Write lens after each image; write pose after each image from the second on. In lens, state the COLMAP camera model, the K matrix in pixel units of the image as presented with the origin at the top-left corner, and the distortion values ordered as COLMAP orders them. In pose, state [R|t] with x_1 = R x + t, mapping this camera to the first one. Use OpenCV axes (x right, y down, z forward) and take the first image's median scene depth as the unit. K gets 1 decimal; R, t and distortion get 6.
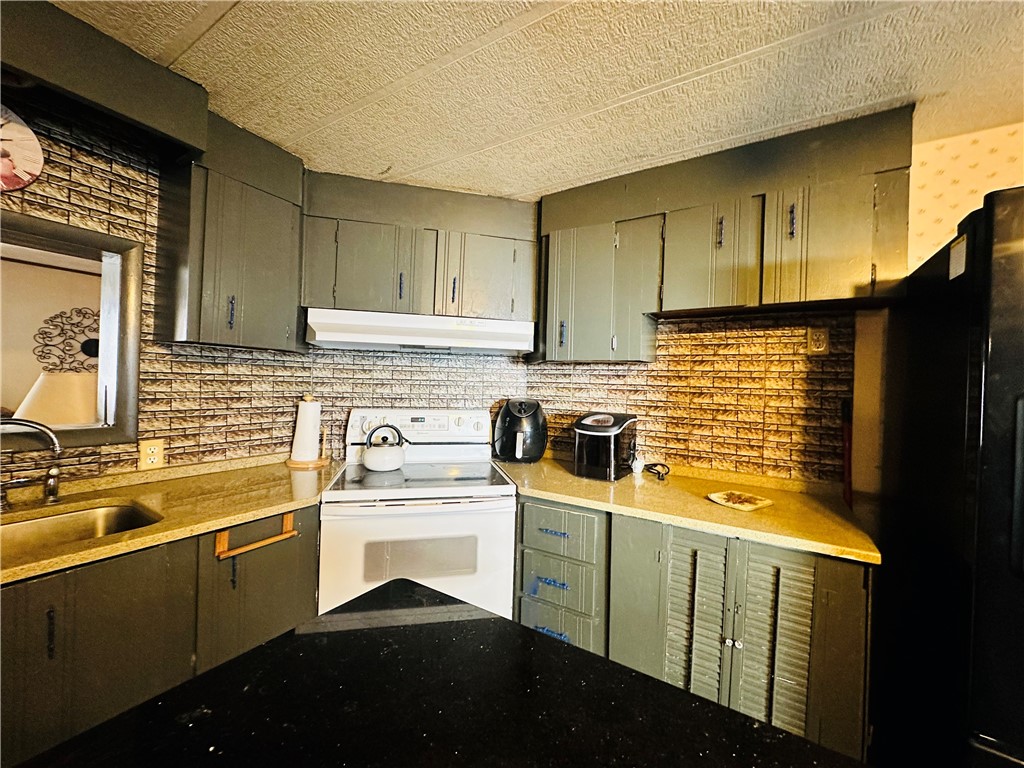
lens RADIAL K [[406.3, 0, 513.3], [0, 406.3, 383.3], [0, 0, 1]] dist [-0.004107, 0.001060]
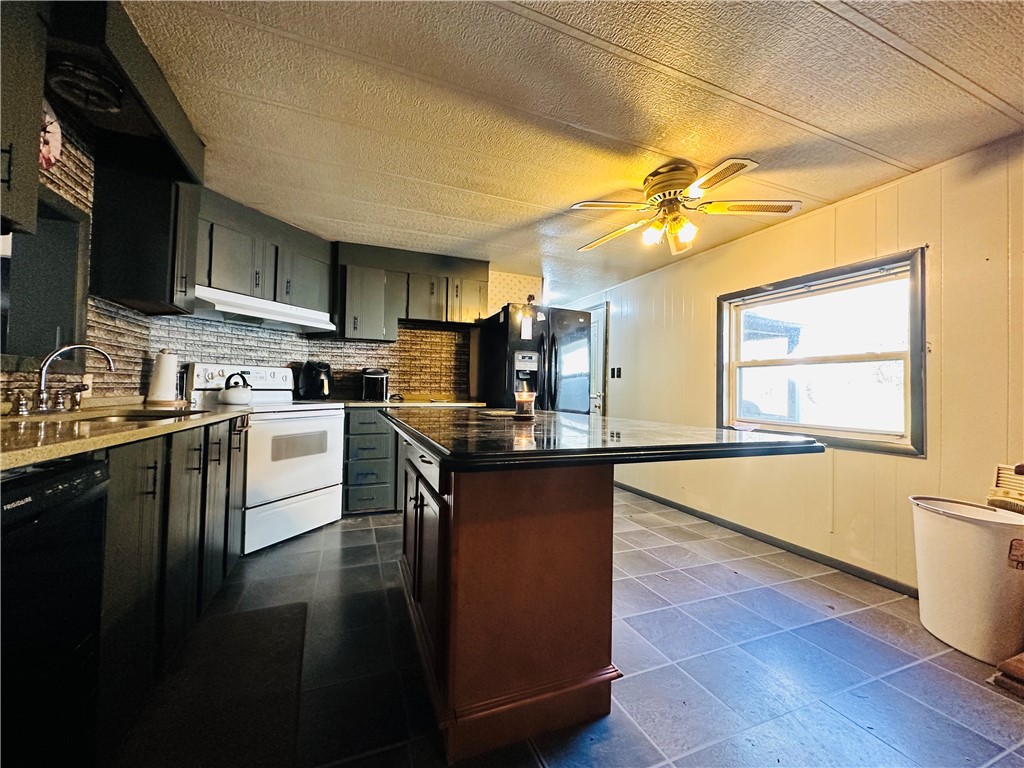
lens RADIAL K [[406.3, 0, 510.2], [0, 406.3, 381.2], [0, 0, 1]] dist [-0.004107, 0.001060]
pose [[0.594426, -0.003297, 0.804144, -1.030707], [0.003119, 0.999994, 0.001795, 0.151341], [-0.804144, 0.001441, 0.594432, -0.706316]]
